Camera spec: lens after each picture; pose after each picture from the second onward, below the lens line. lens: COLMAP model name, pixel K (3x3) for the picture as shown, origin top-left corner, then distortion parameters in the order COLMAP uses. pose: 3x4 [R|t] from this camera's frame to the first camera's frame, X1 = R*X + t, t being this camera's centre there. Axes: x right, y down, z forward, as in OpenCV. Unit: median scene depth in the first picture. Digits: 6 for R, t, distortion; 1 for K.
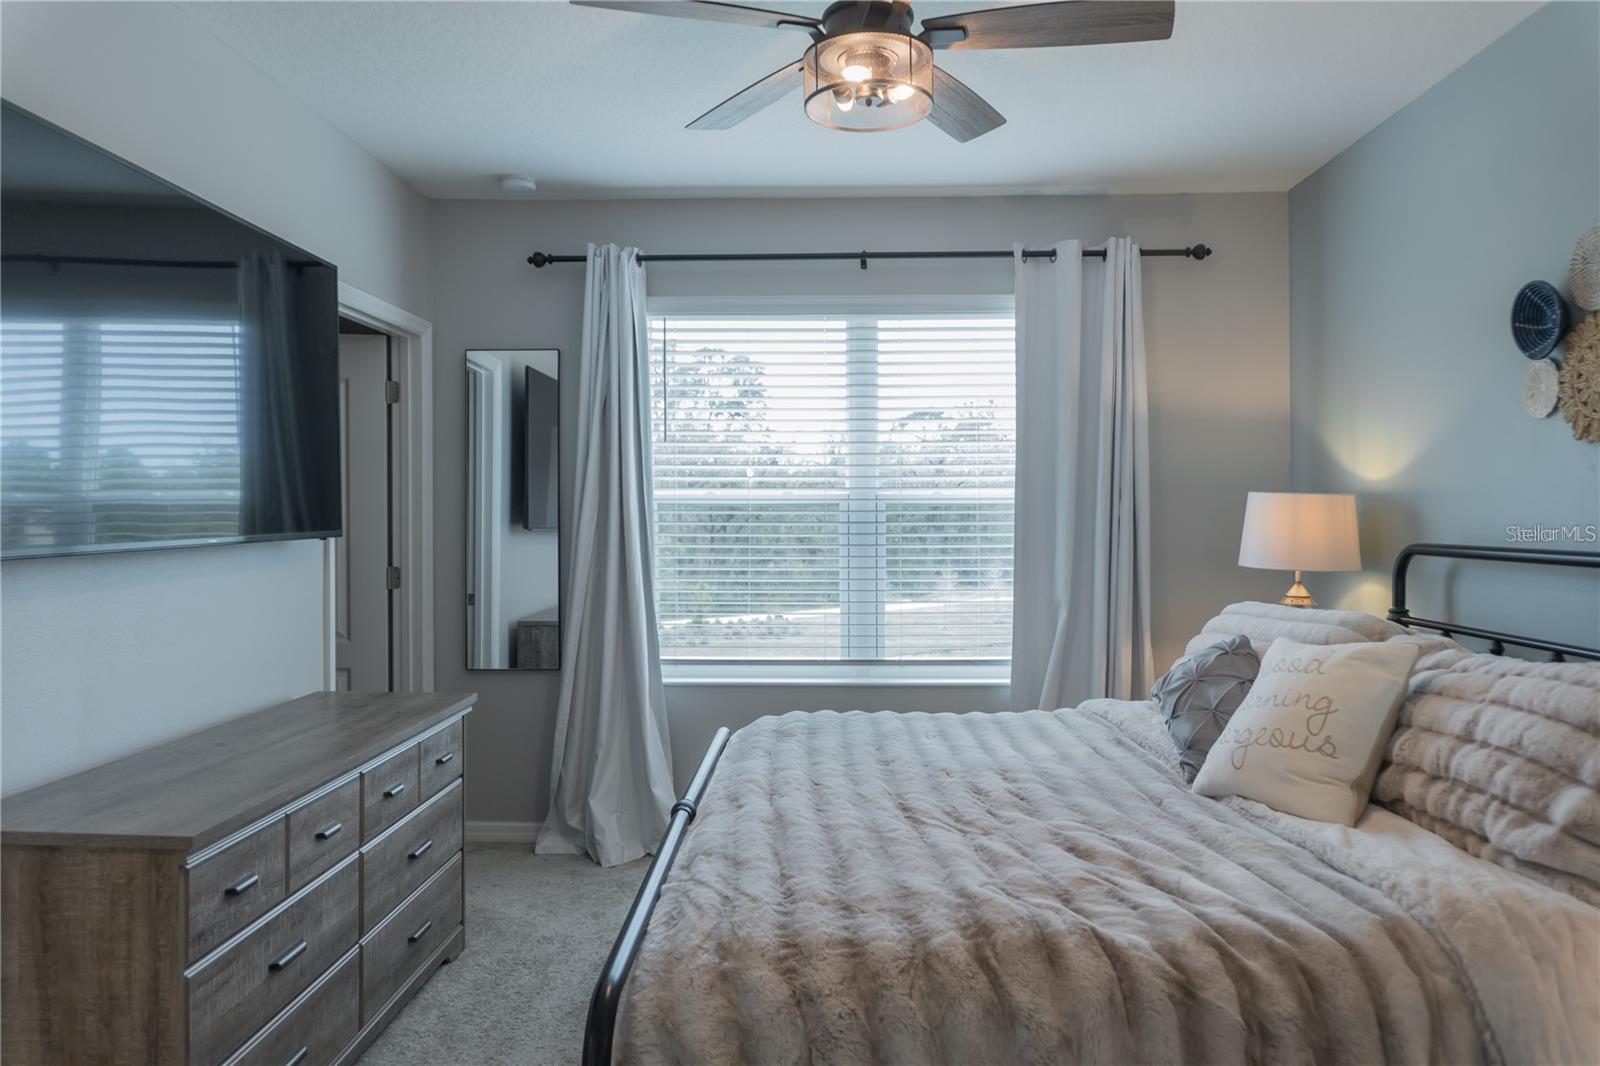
lens RADIAL K [[1093.3, 0, 802.5], [0, 1093.3, 513.6], [0, 0, 1]] dist [-0.003868, -0.001568]
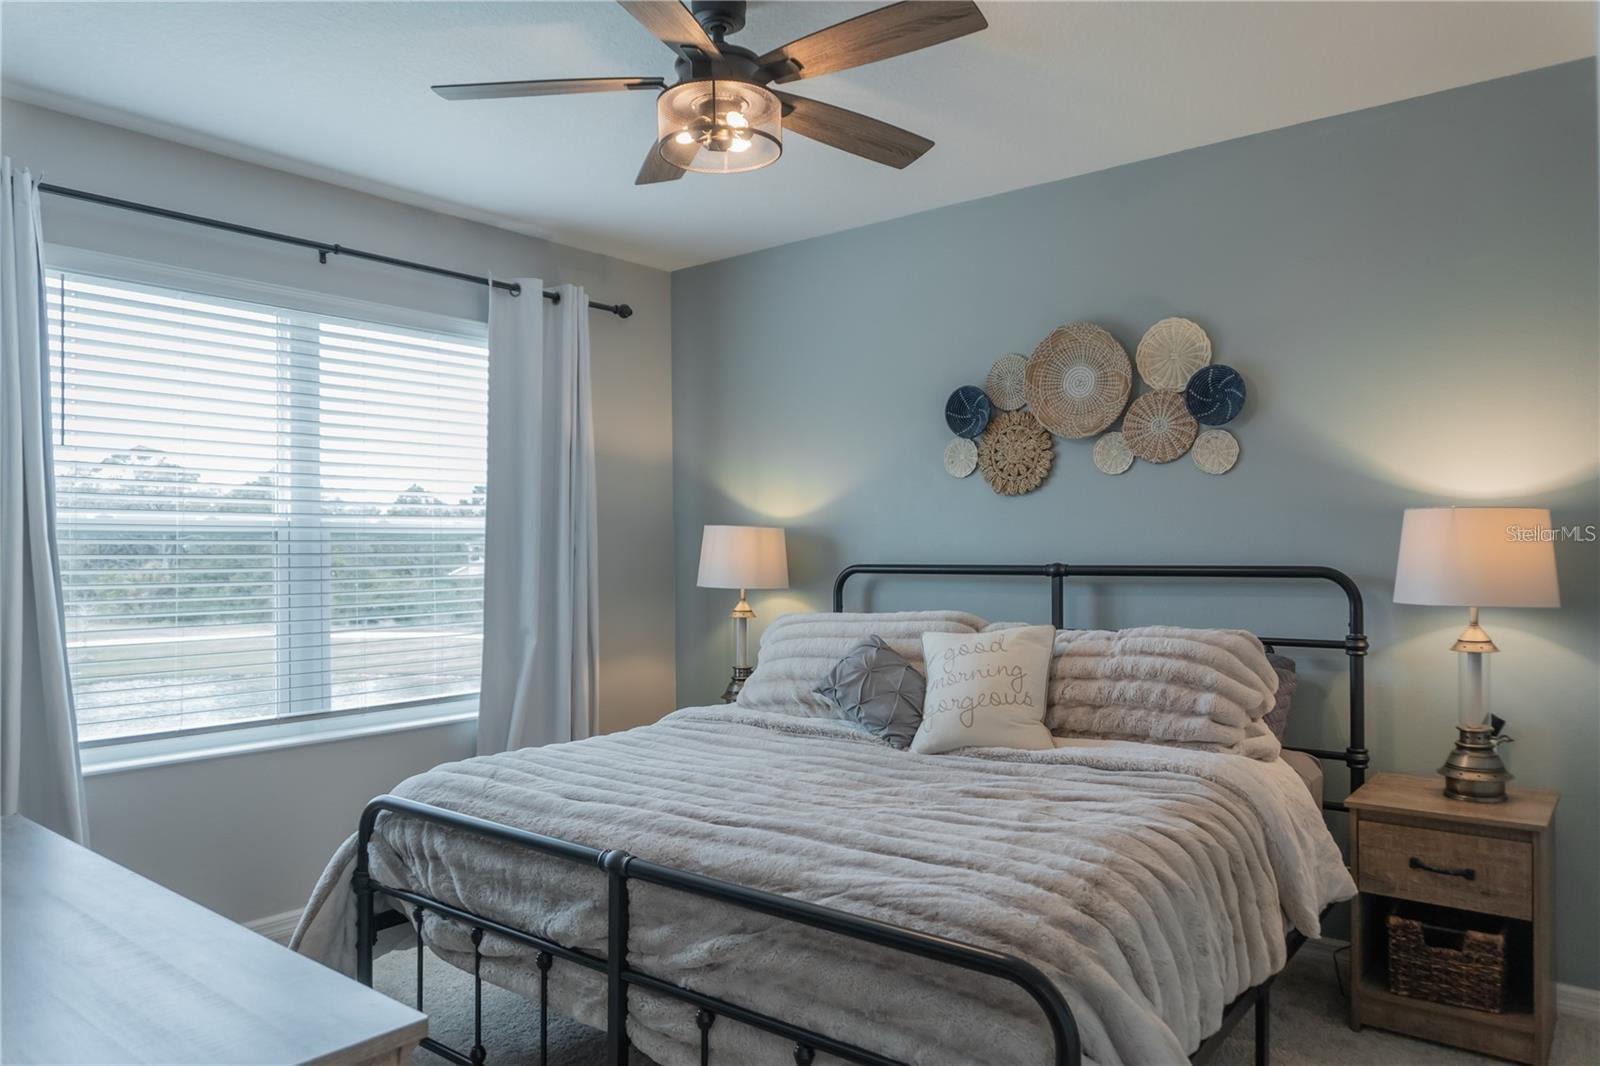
lens RADIAL K [[1080.6, 0, 802.0], [0, 1080.6, 551.2], [0, 0, 1]] dist [-0.003975, -0.003374]
pose [[0.606051, -0.004932, 0.795411, -0.411376], [0.005165, 0.999984, 0.002265, 0.005846], [-0.795409, 0.002735, 0.606067, 0.180762]]
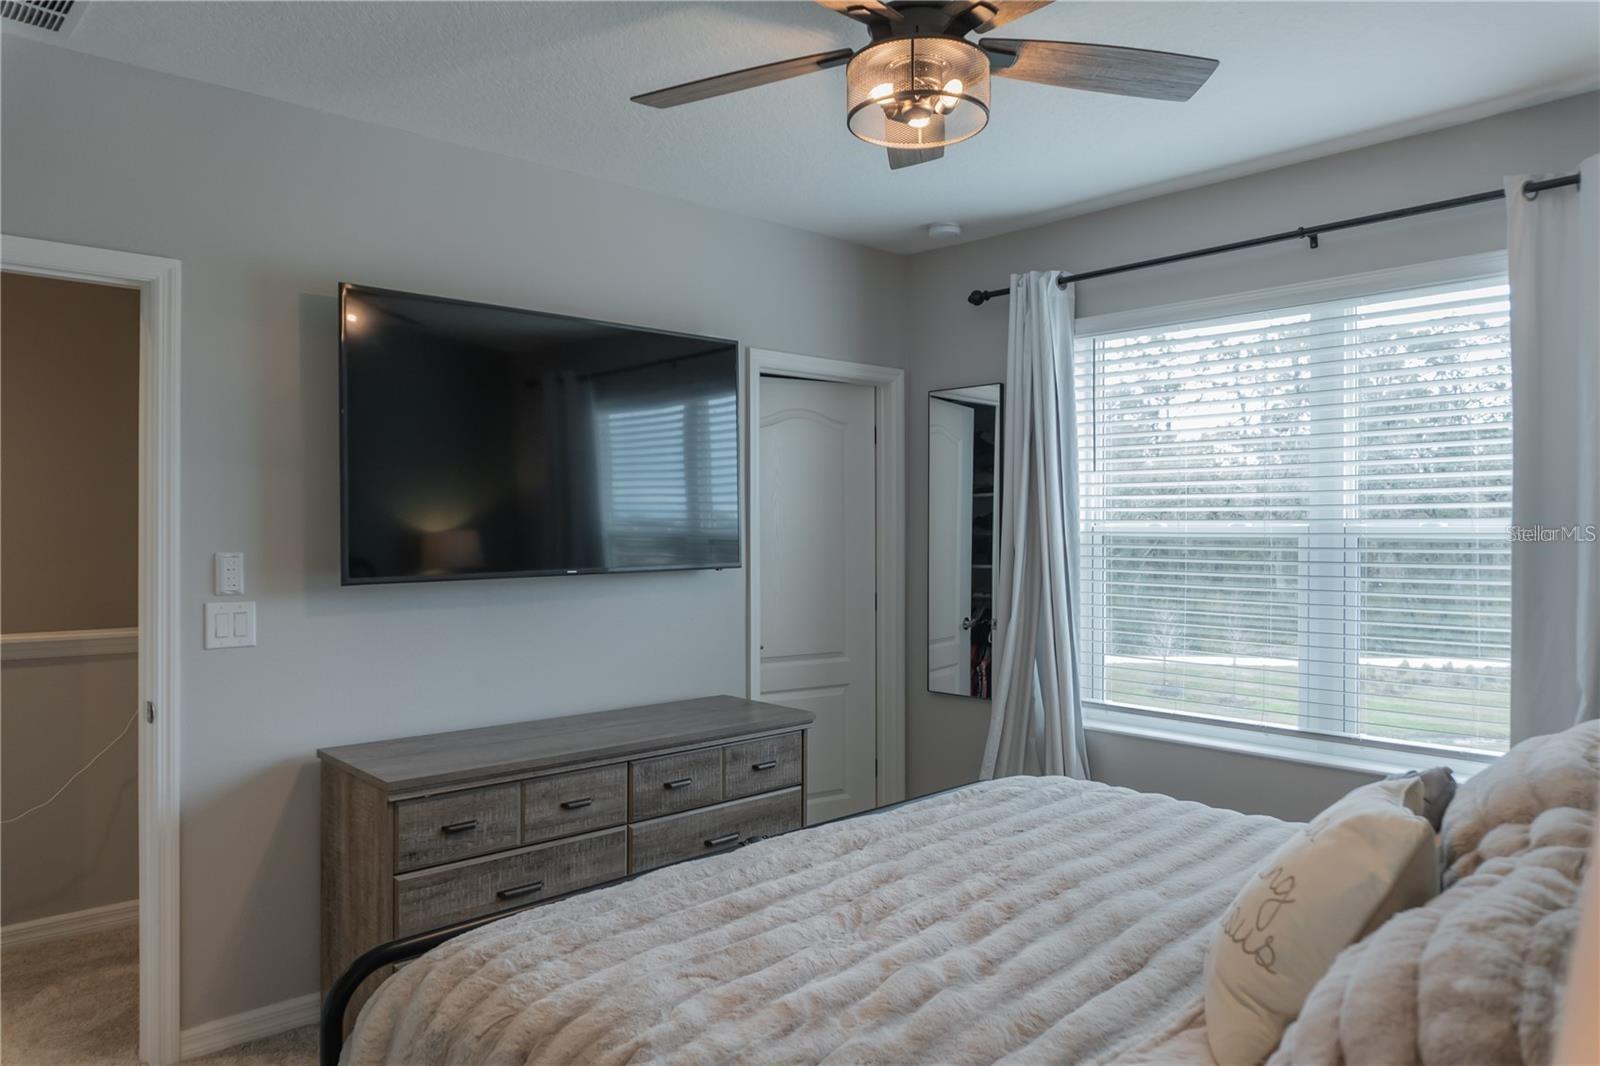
lens RADIAL K [[1090.6, 0, 823.0], [0, 1090.6, 526.4], [0, 0, 1]] dist [0.006467, 0.001884]
pose [[0.697224, 0.004180, -0.716841, 0.396212], [-0.001618, 0.999990, 0.004257, -0.022453], [0.716852, -0.001809, 0.697223, 0.184495]]
